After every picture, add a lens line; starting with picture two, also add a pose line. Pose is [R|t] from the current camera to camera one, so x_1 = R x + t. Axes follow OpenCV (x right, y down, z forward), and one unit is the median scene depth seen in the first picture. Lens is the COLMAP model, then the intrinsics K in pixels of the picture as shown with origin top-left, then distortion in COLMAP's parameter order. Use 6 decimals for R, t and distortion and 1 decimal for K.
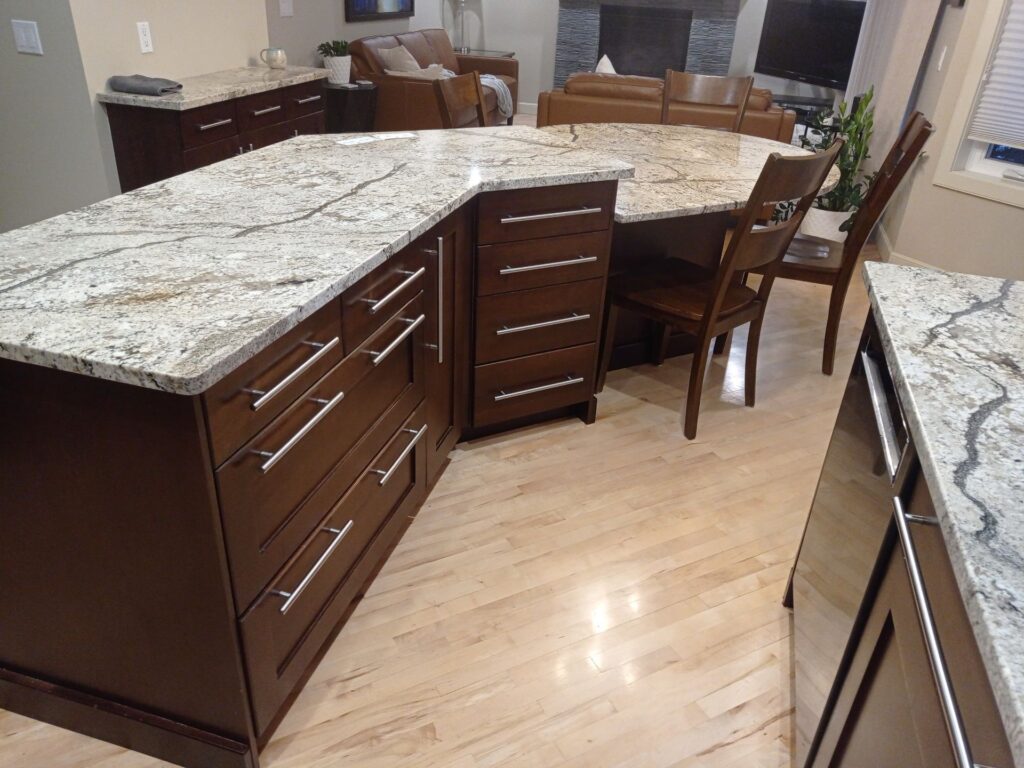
lens RADIAL K [[776.0, 0, 512.0], [0, 776.0, 384.0], [0, 0, 1]] dist [-0.008967, -0.002112]
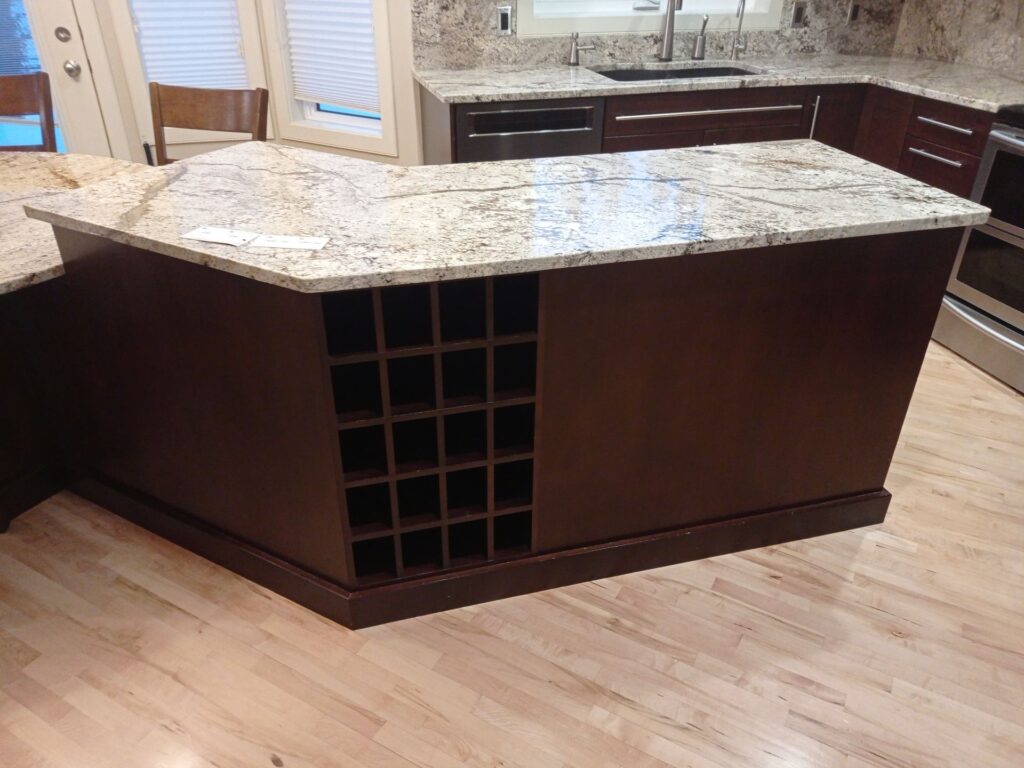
lens RADIAL K [[778.2, 0, 512.0], [0, 778.2, 384.0], [0, 0, 1]] dist [0.018136, 0.007591]
pose [[-0.532435, -0.468781, 0.704810, -1.415842], [0.374553, 0.616221, 0.692807, -1.094981], [-0.759094, 0.632864, -0.152514, 1.845237]]
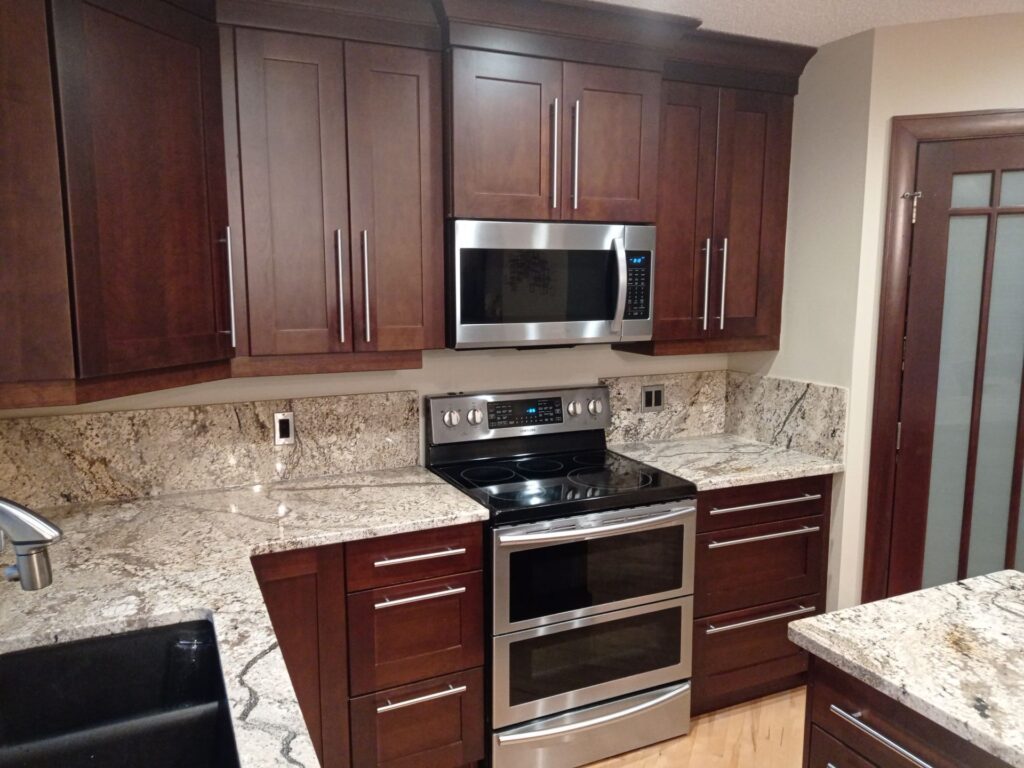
lens RADIAL K [[774.5, 0, 505.4], [0, 774.5, 381.9], [0, 0, 1]] dist [0.078872, -0.073499]
pose [[-0.753324, 0.043690, -0.656196, 0.737449], [-0.340393, 0.827834, 0.445895, -0.673794], [0.562703, 0.559269, -0.608756, 1.037724]]
